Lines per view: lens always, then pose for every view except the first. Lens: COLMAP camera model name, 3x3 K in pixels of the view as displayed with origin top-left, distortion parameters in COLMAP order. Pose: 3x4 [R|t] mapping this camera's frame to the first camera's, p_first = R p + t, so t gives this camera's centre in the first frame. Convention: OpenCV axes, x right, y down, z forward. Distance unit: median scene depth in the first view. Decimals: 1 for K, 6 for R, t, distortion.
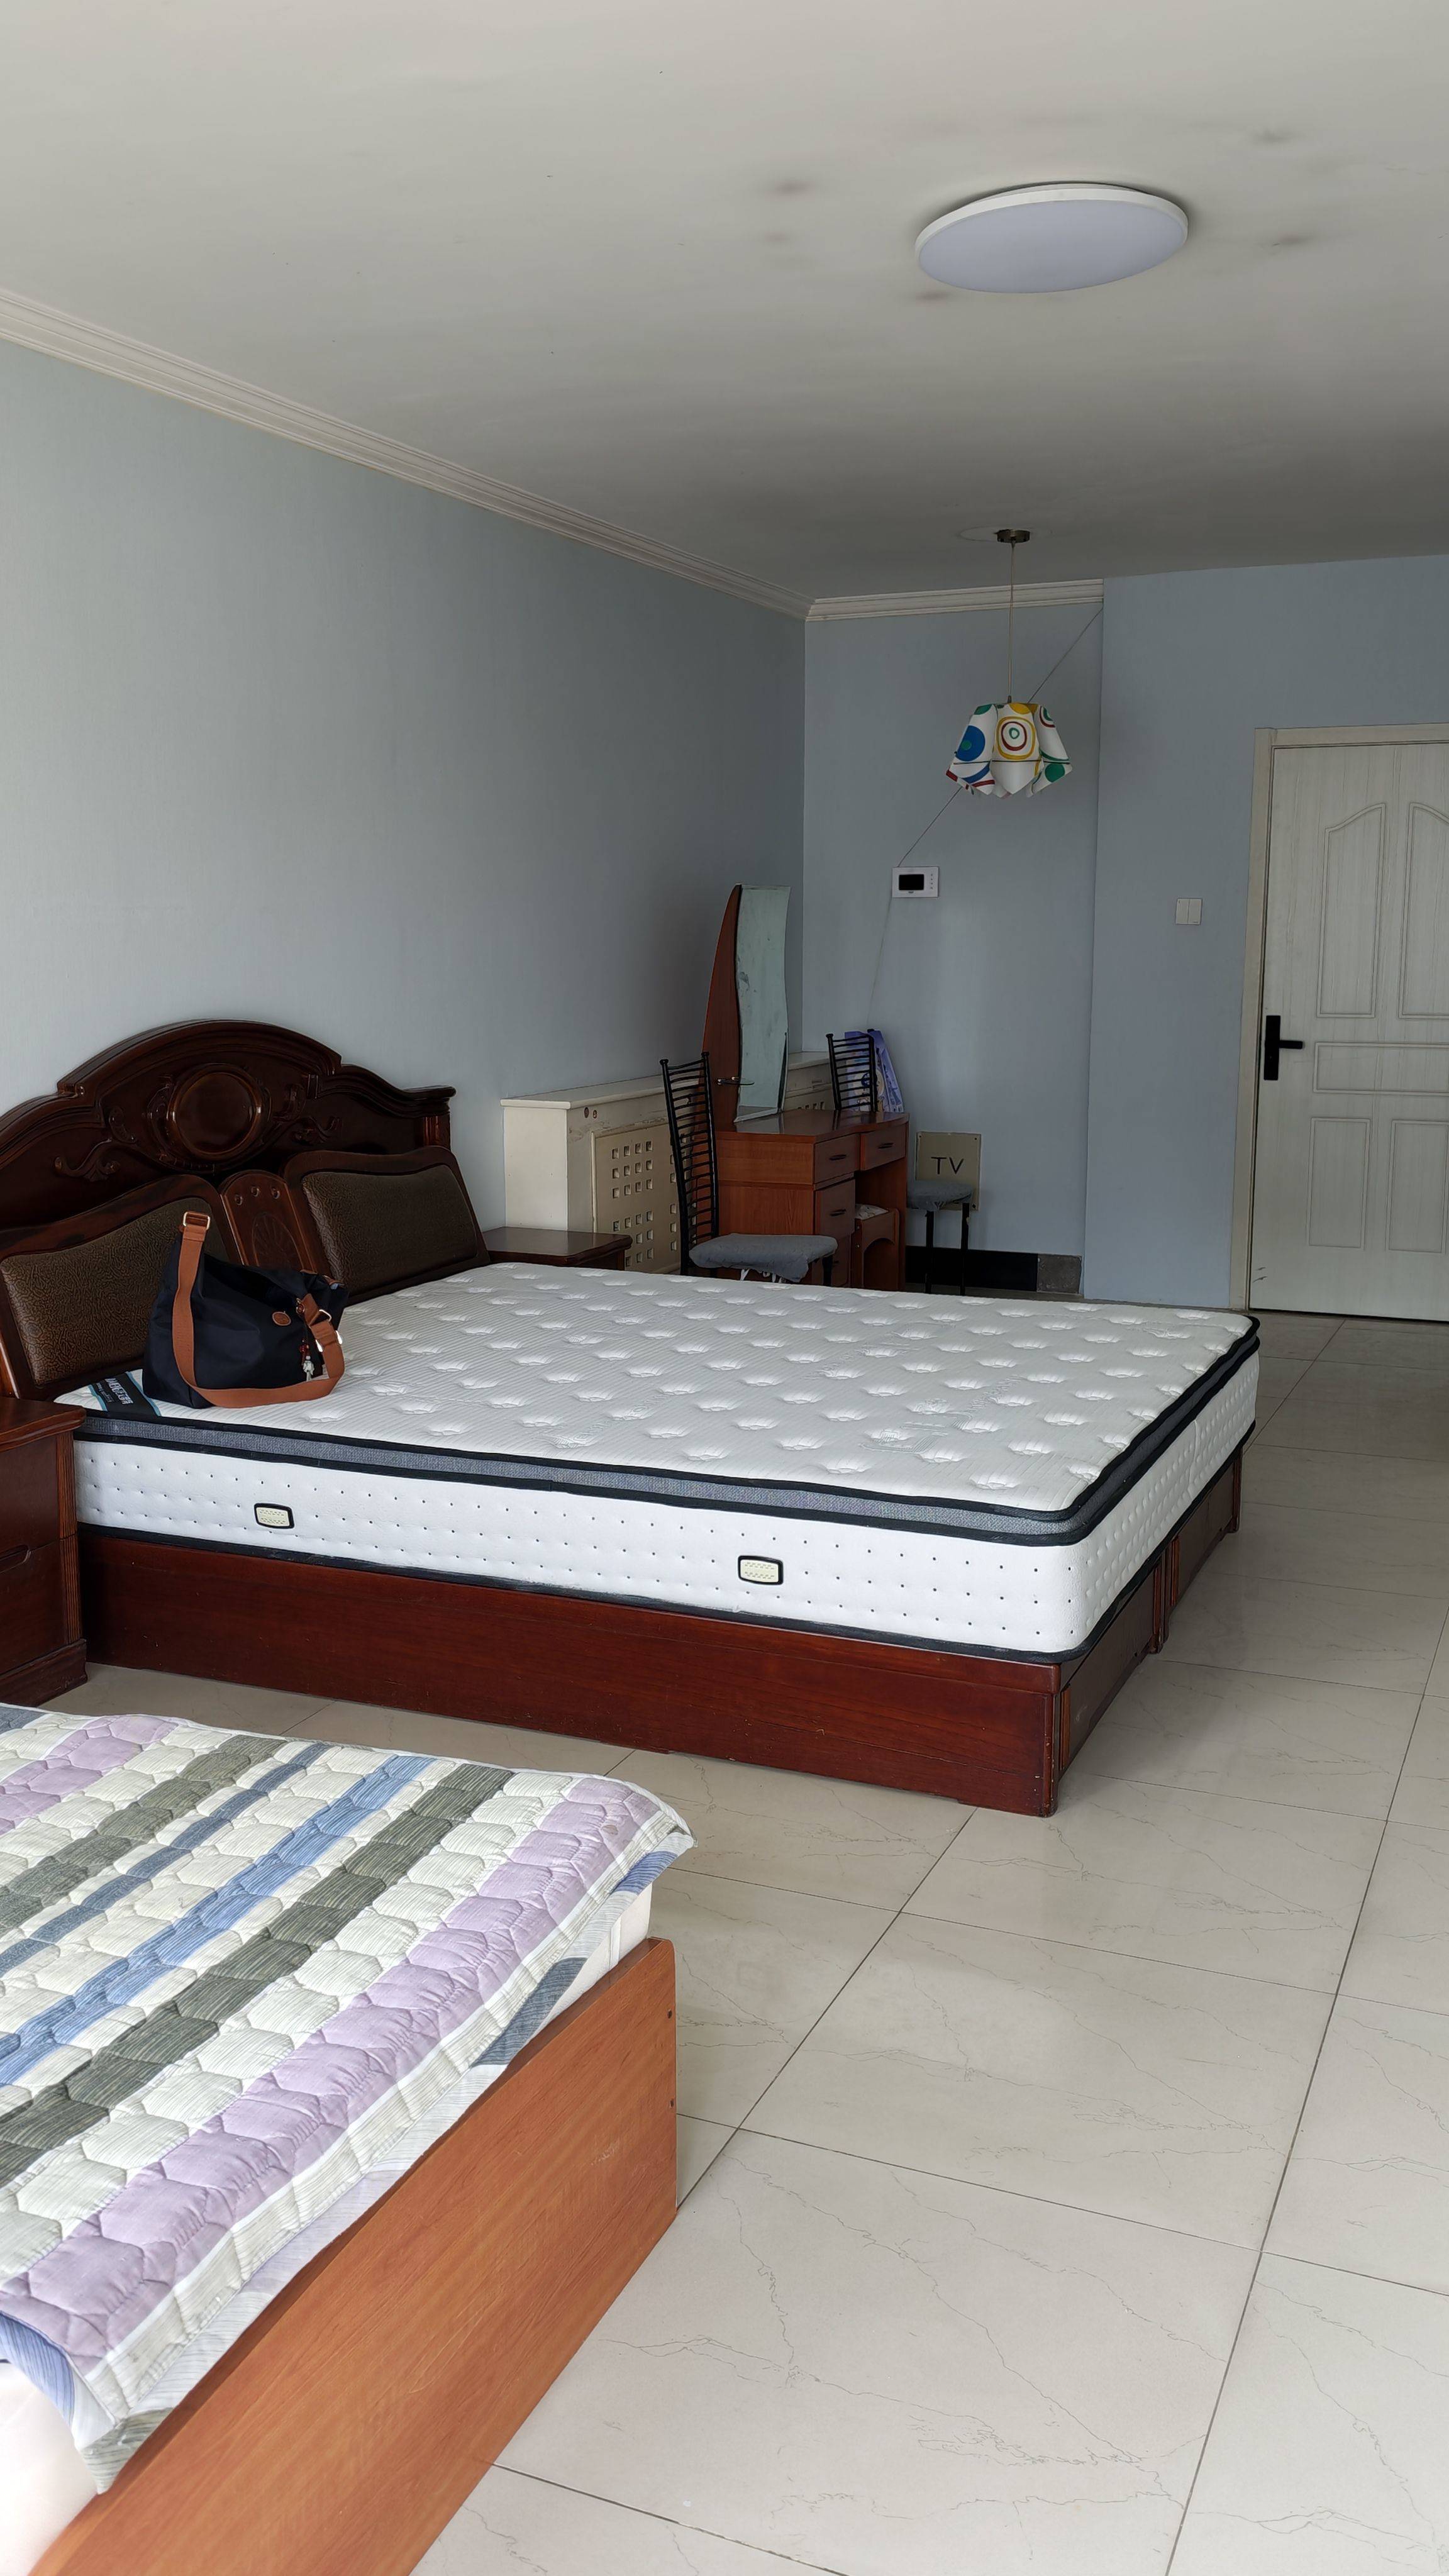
lens RADIAL K [[2162.9, 0, 724.5], [0, 2162.9, 1288.0], [0, 0, 1]] dist [0.065995, -0.004782]
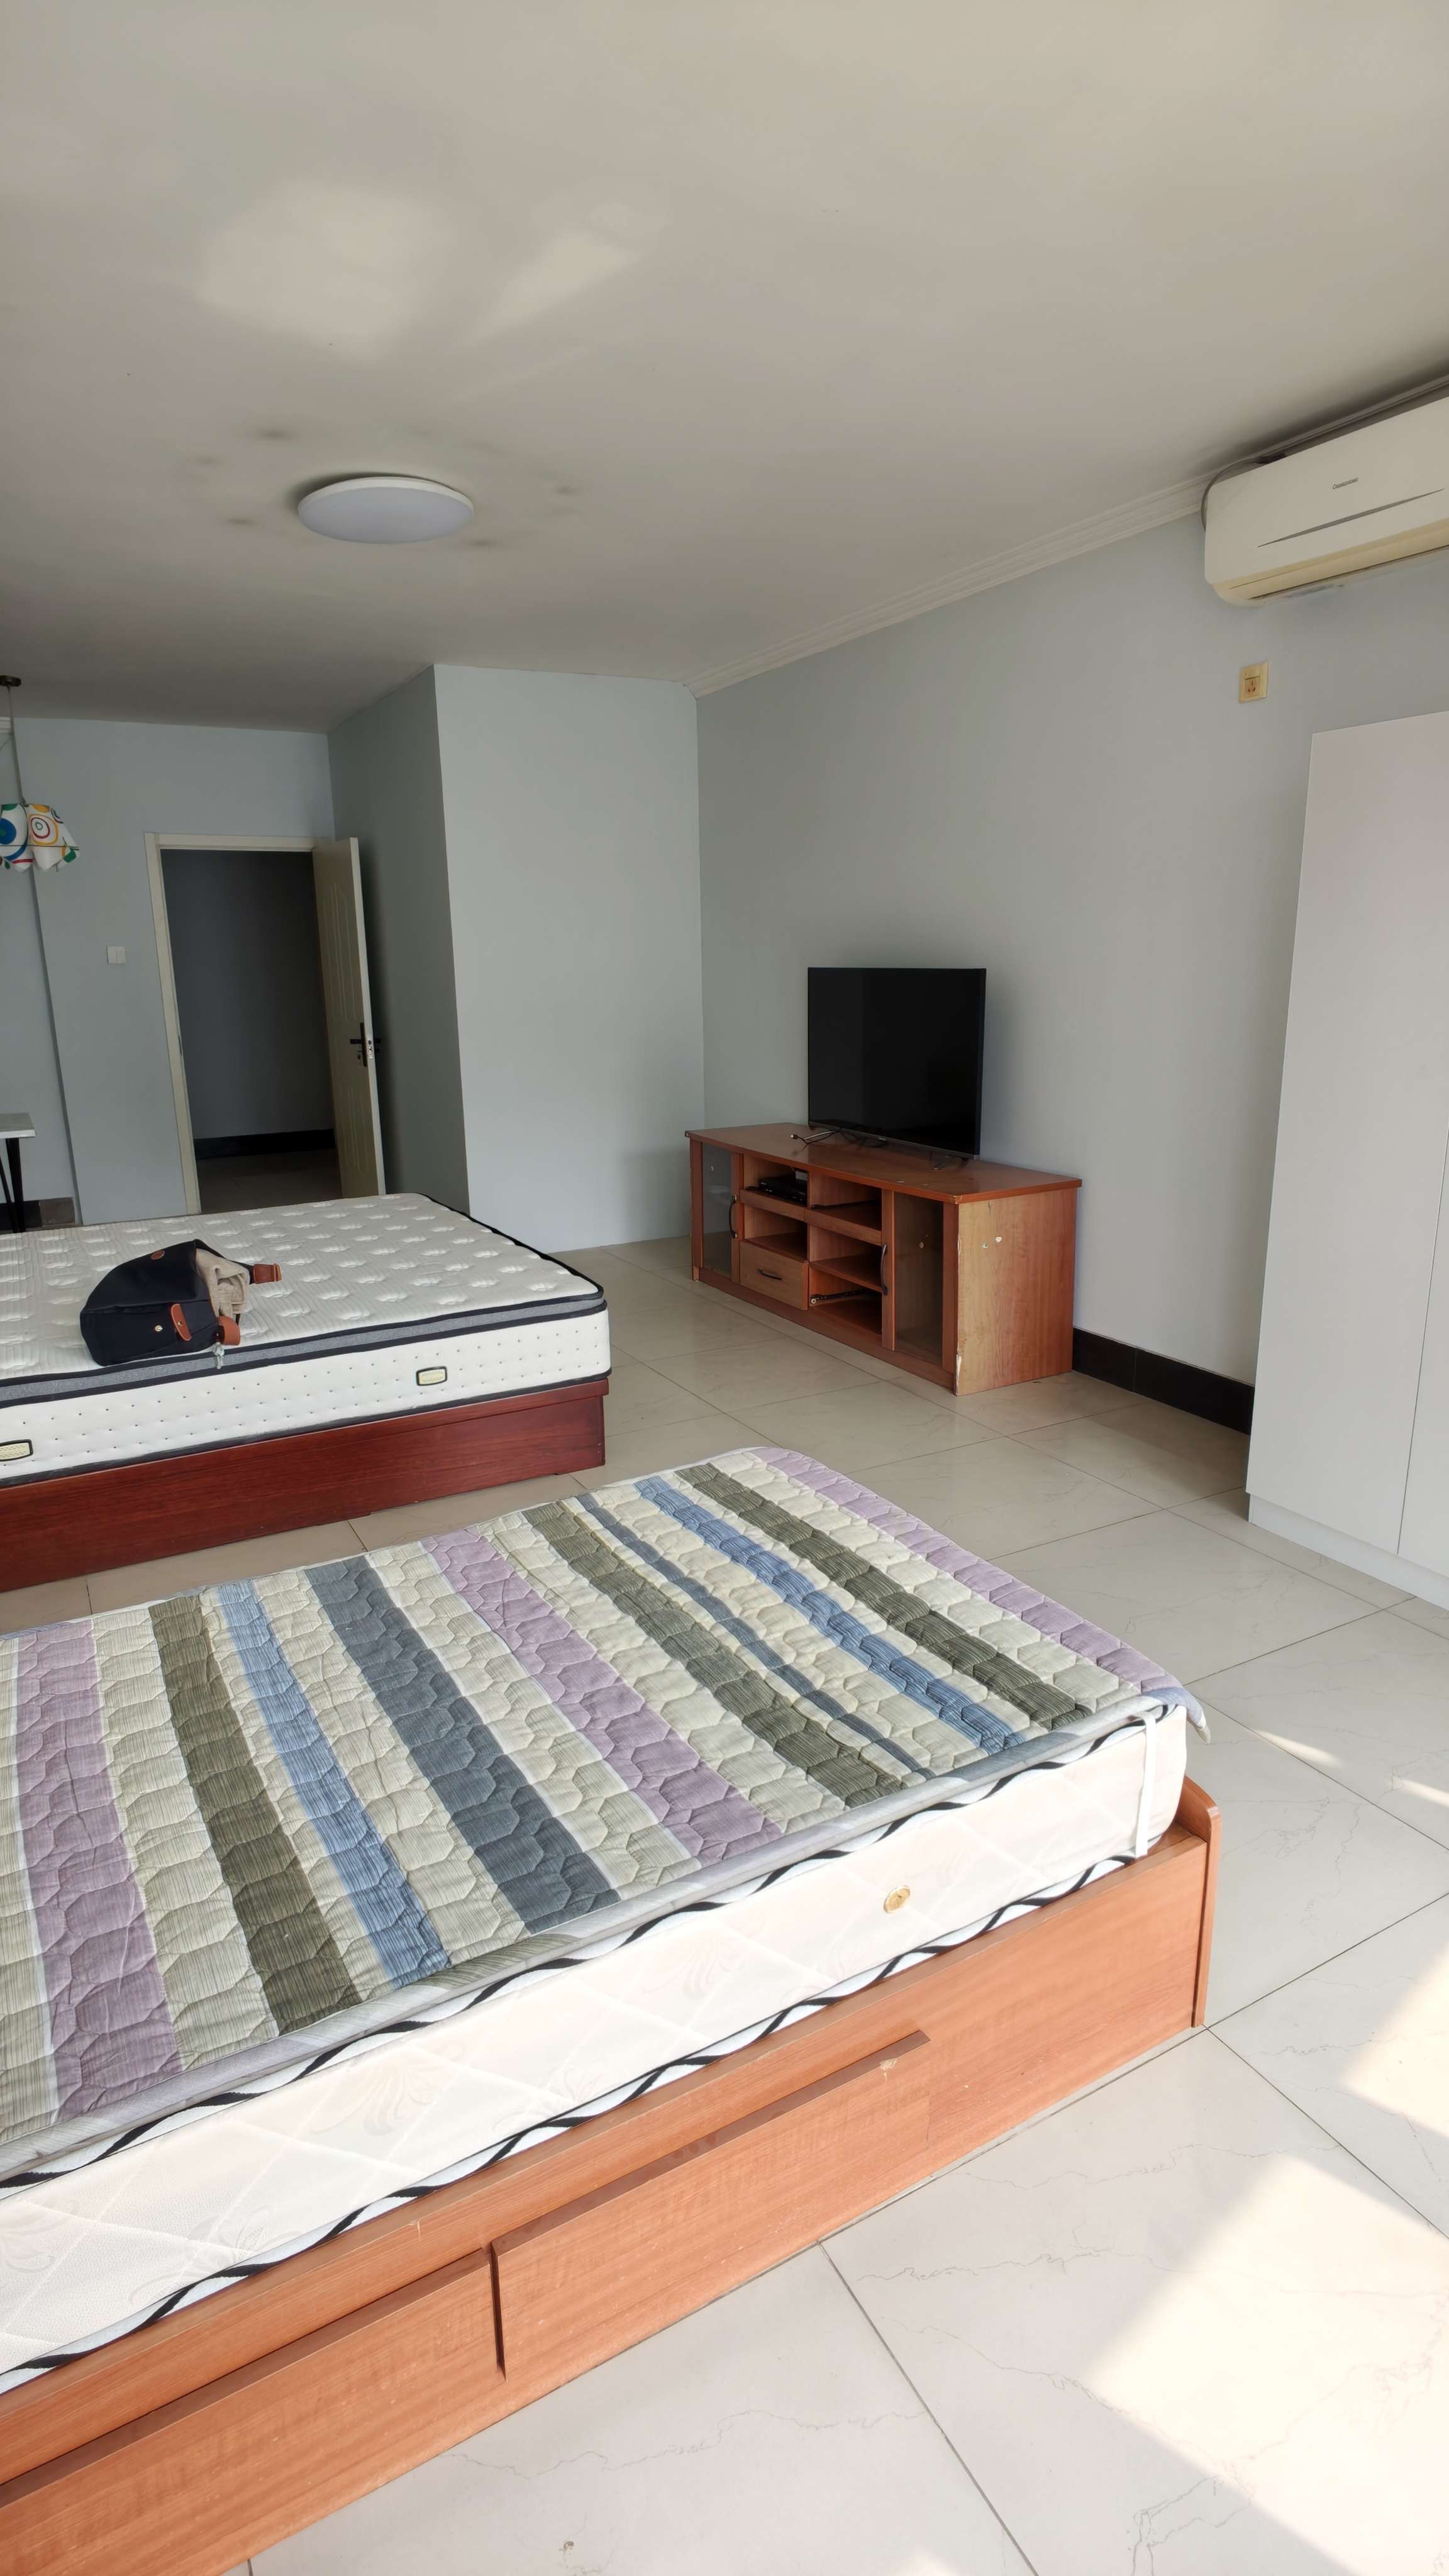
lens RADIAL K [[1325.3, 0, 708.8], [0, 1325.3, 1295.3], [0, 0, 1]] dist [-0.000294, -0.002927]
pose [[0.630213, -0.209973, 0.747491, -0.533781], [0.153049, 0.977444, 0.145532, -0.031917], [-0.761188, 0.022687, 0.648134, 0.226694]]
